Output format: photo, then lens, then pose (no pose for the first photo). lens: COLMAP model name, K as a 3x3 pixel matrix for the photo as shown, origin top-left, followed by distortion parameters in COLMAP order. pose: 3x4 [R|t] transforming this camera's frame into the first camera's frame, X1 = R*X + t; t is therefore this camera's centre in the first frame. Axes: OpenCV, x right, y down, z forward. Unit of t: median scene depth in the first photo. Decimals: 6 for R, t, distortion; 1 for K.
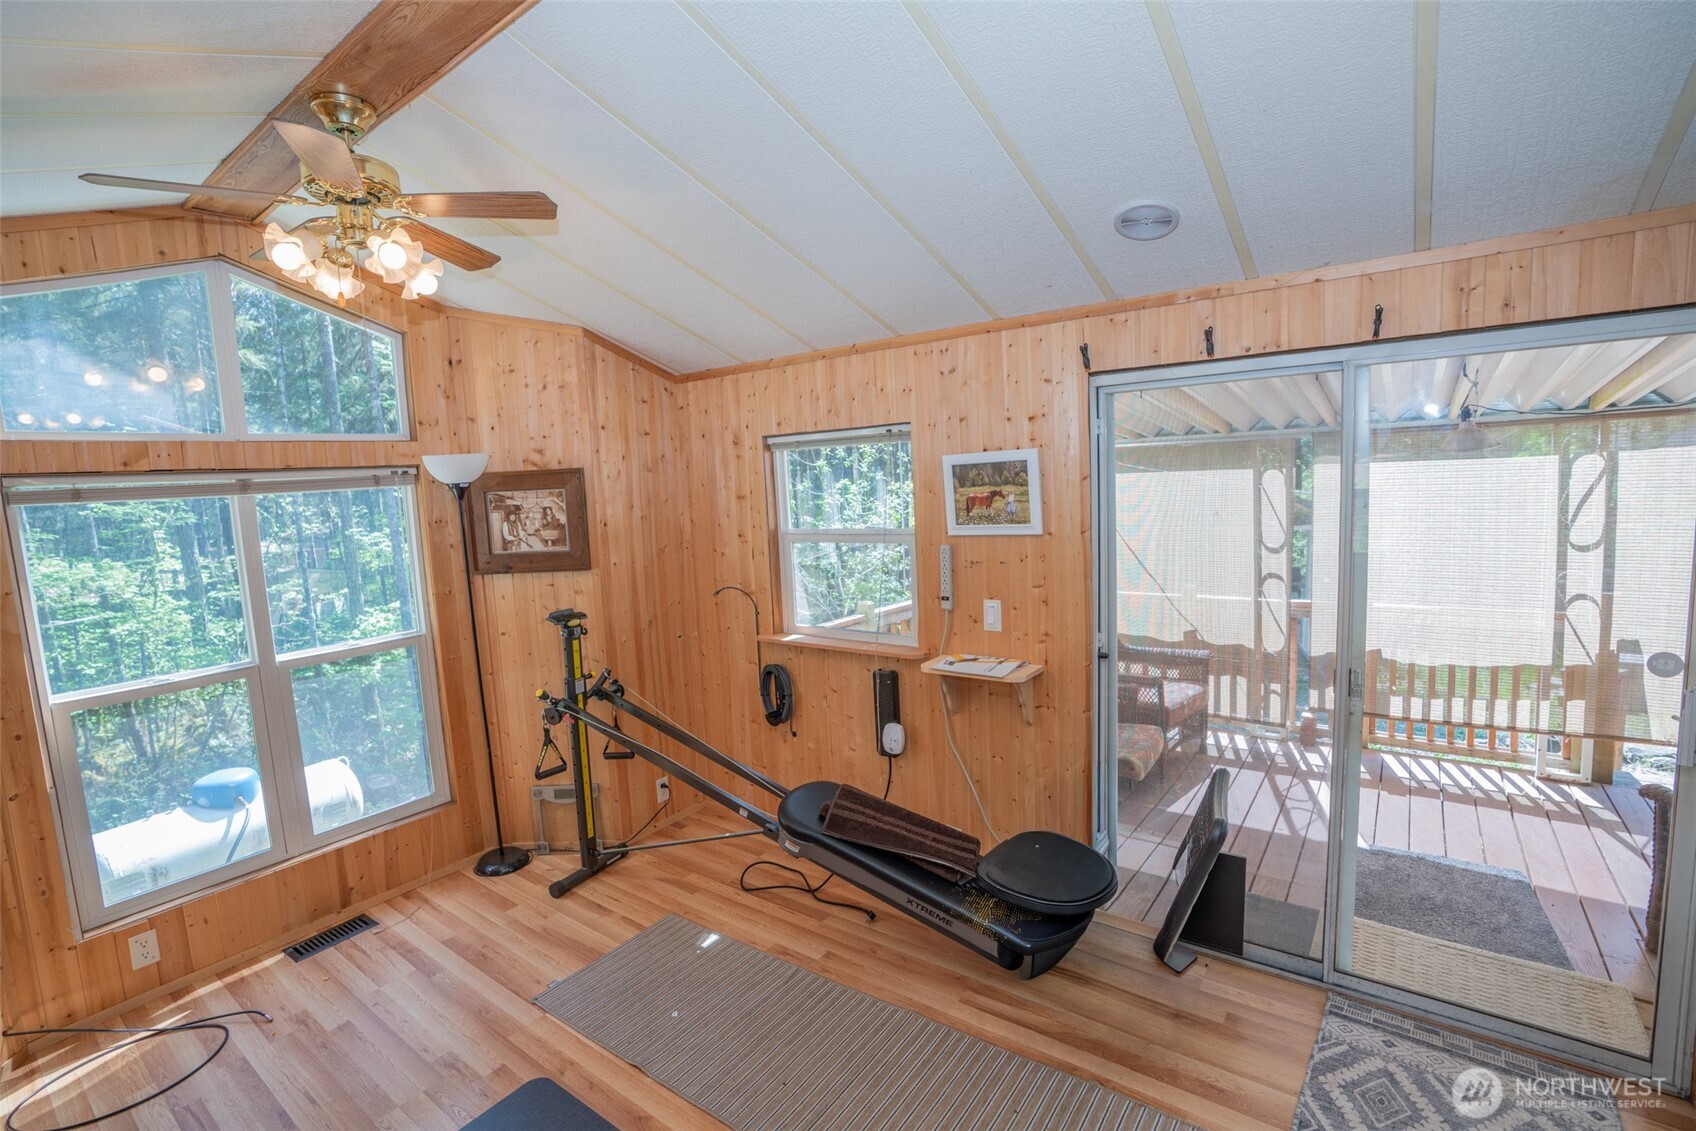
lens RADIAL K [[776.8, 0, 848.0], [0, 776.8, 565.5], [0, 0, 1]] dist [-0.067411, 0.025789]
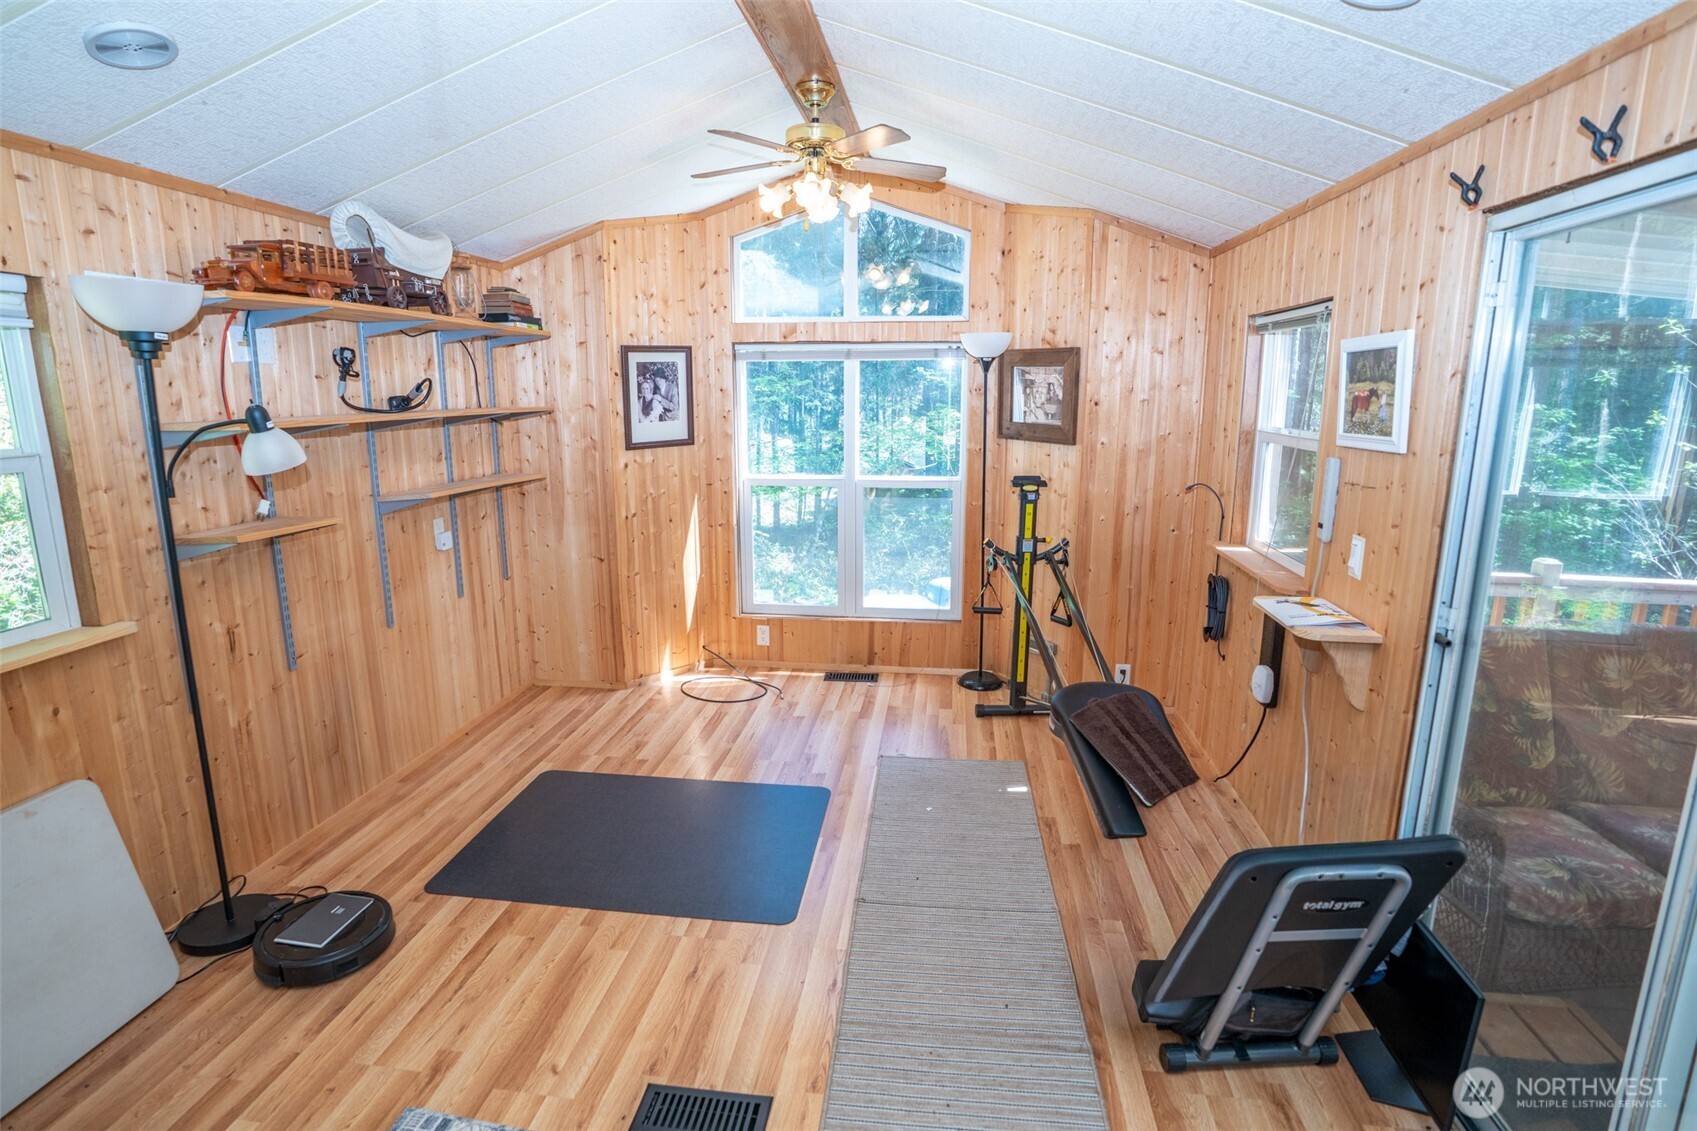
lens RADIAL K [[853.9, 0, 846.1], [0, 853.9, 555.9], [0, 0, 1]] dist [-0.082287, 0.036420]
pose [[0.494065, 0.219384, -0.841291, 0.558741], [-0.125018, 0.975511, 0.180965, -0.018669], [0.860390, 0.015768, 0.509393, 0.148294]]
